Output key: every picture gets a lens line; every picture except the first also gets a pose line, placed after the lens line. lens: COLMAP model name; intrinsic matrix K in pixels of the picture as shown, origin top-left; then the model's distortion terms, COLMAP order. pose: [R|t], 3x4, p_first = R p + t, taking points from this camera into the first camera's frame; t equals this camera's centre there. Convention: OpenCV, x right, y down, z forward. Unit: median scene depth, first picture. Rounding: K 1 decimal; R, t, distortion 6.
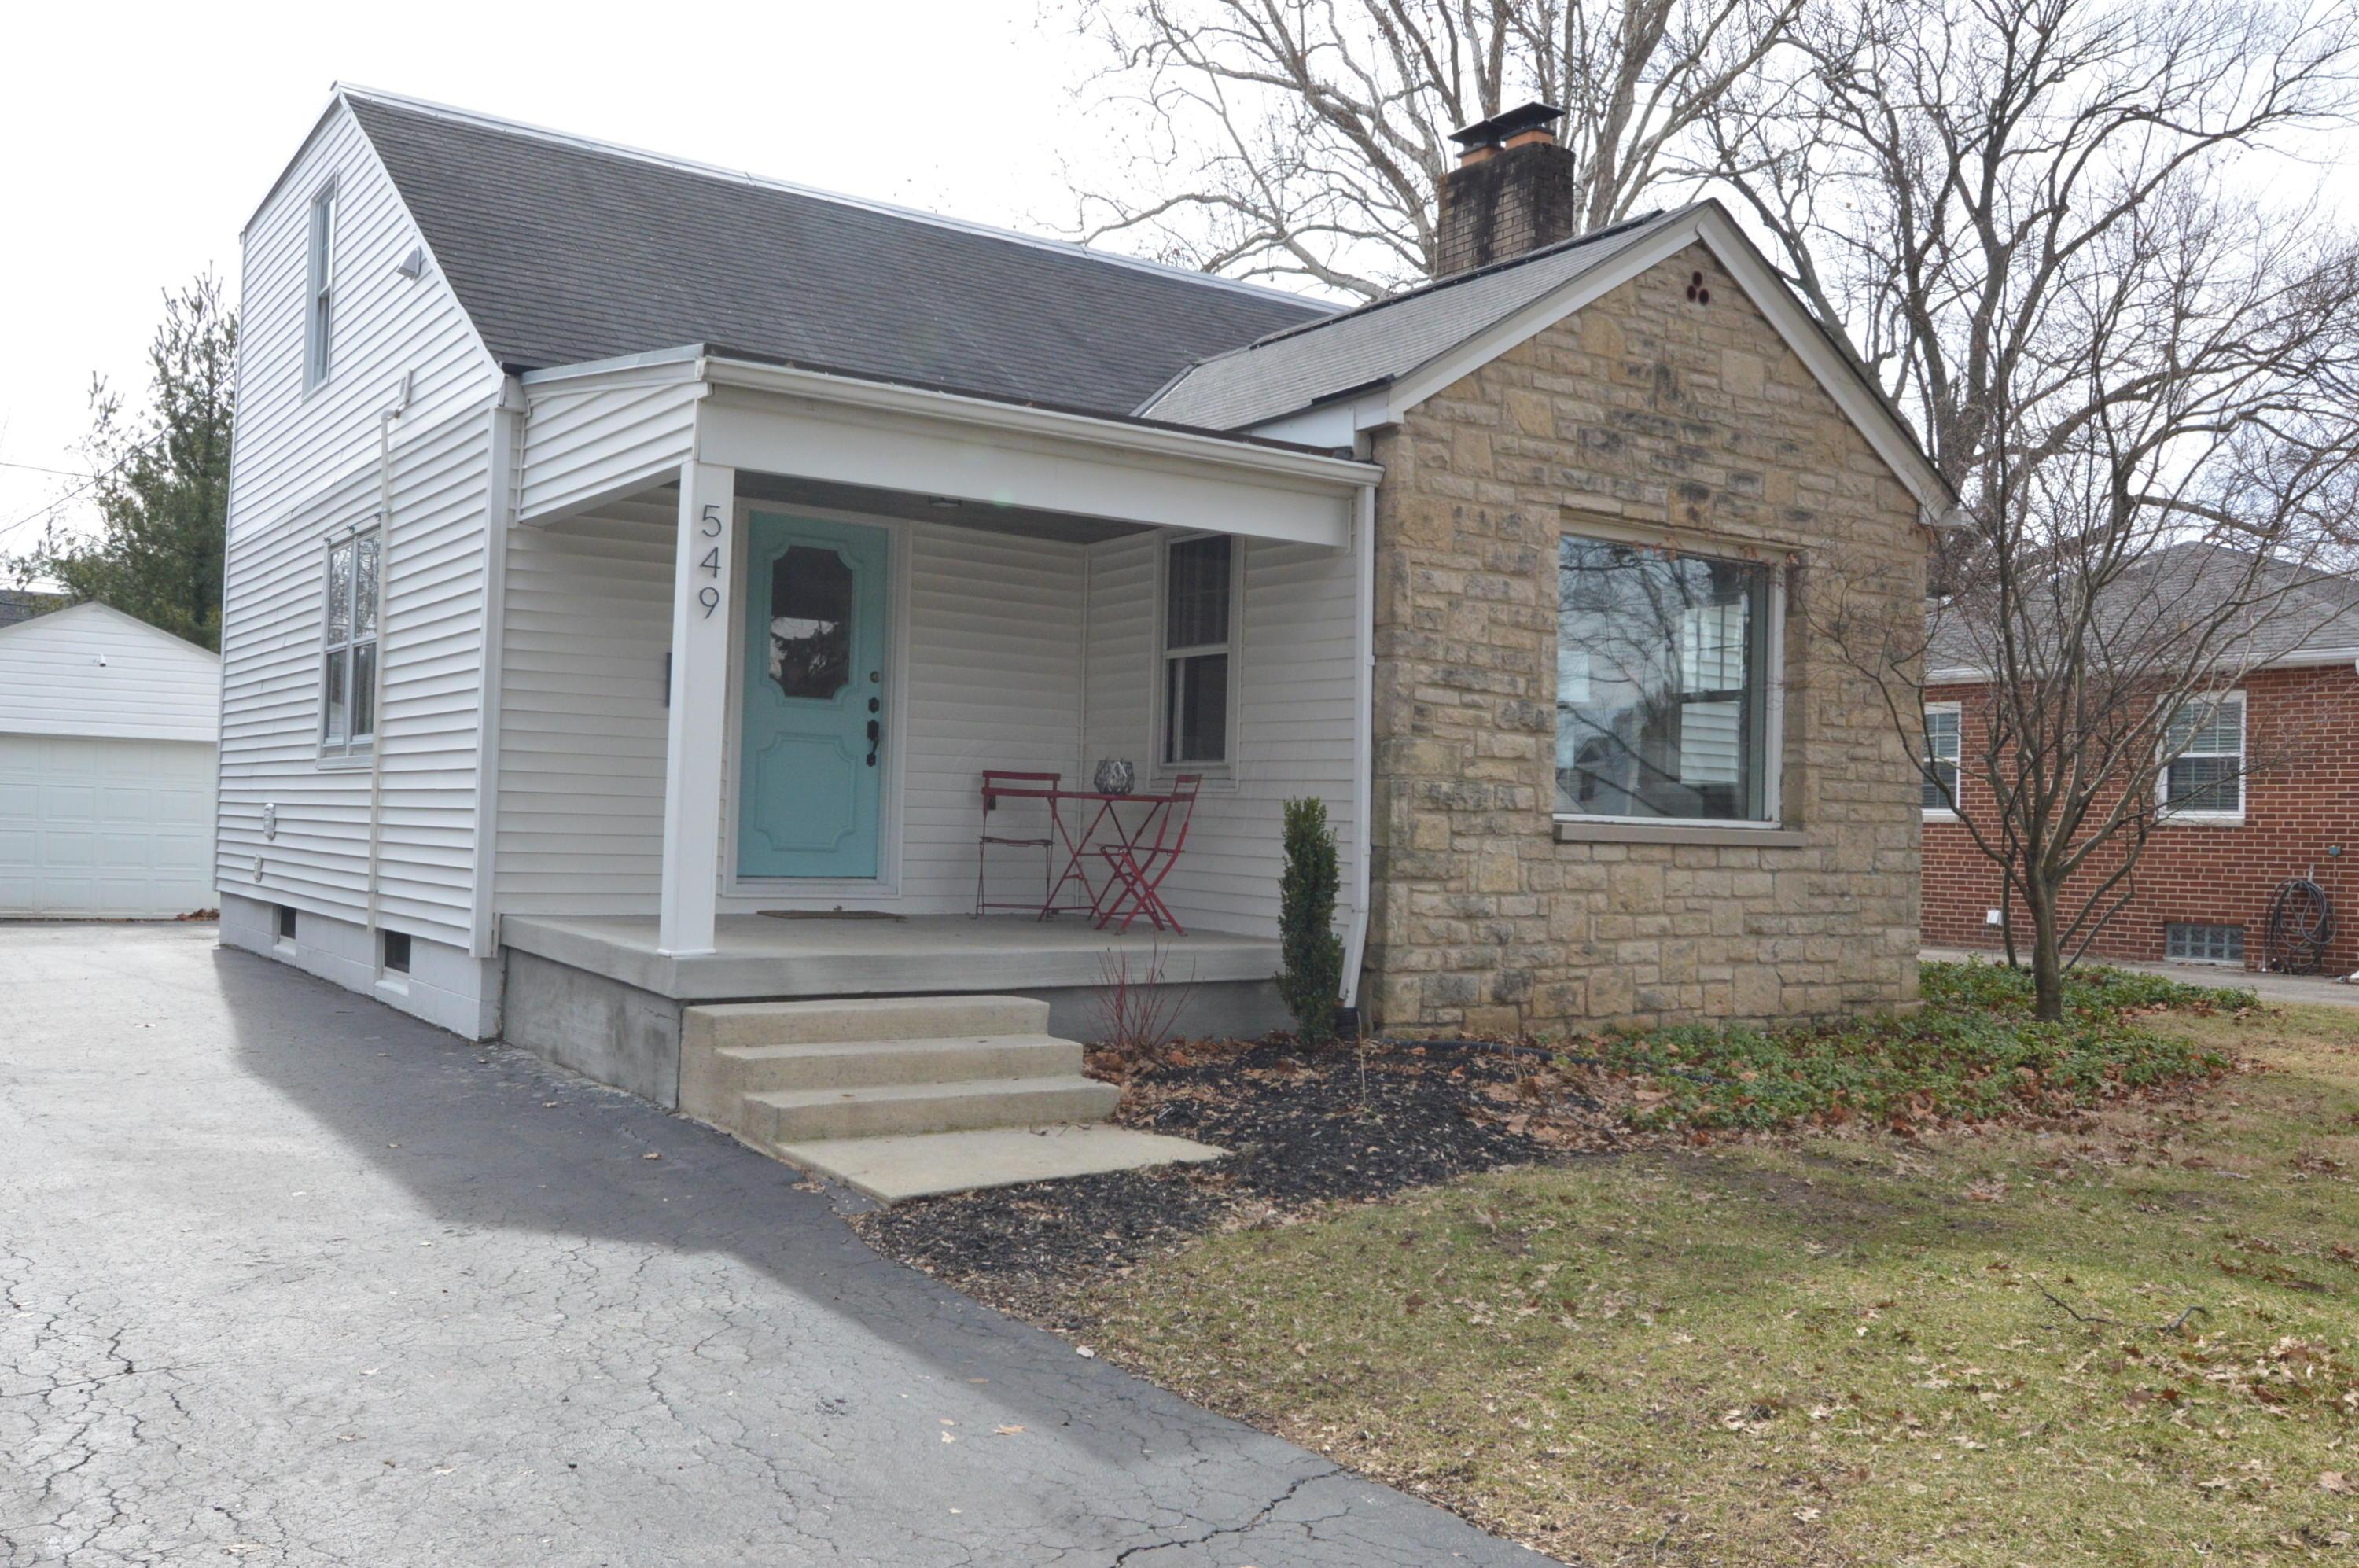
lens RADIAL K [[2009.5, 0, 1179.5], [0, 2009.5, 784.0], [0, 0, 1]] dist [-0.065879, 0.000625]
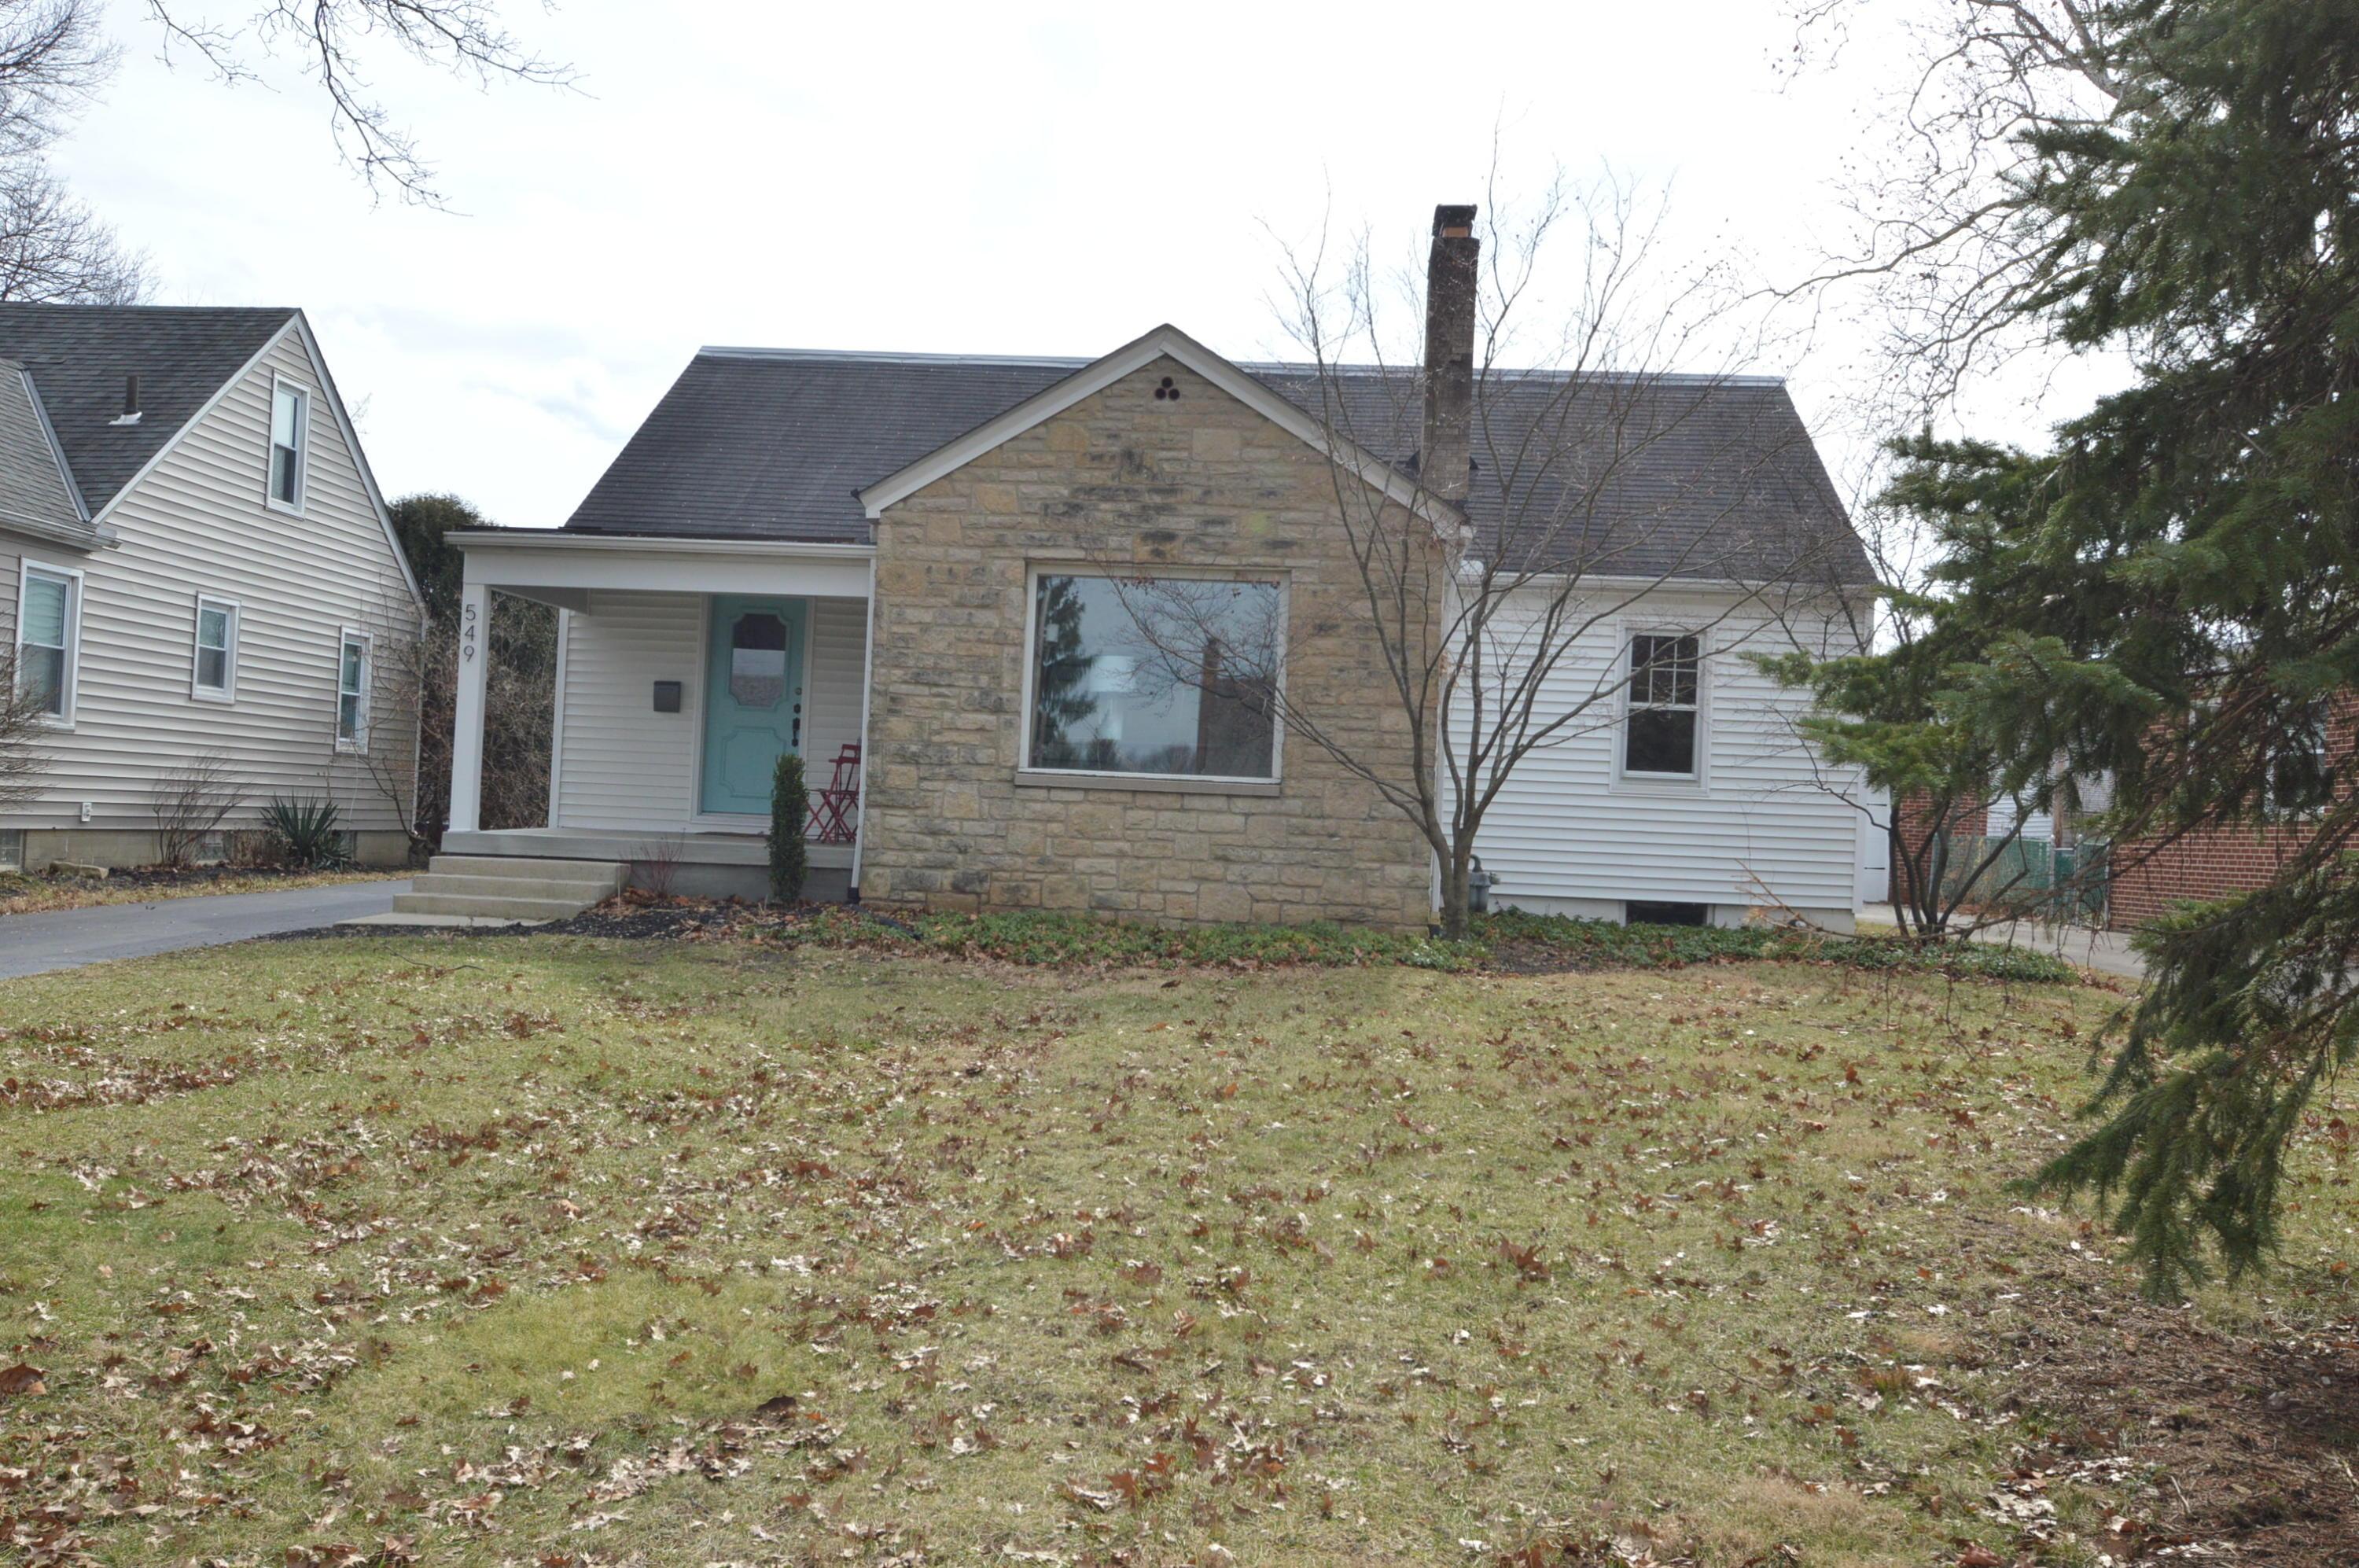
lens RADIAL K [[2009.5, 0, 1179.5], [0, 2009.5, 784.0], [0, 0, 1]] dist [-0.065879, 0.000625]
pose [[0.790093, -0.005034, -0.612966, 1.156250], [-0.008759, 0.999771, -0.019502, 0.053461], [0.612924, 0.020777, 0.789868, -0.088661]]
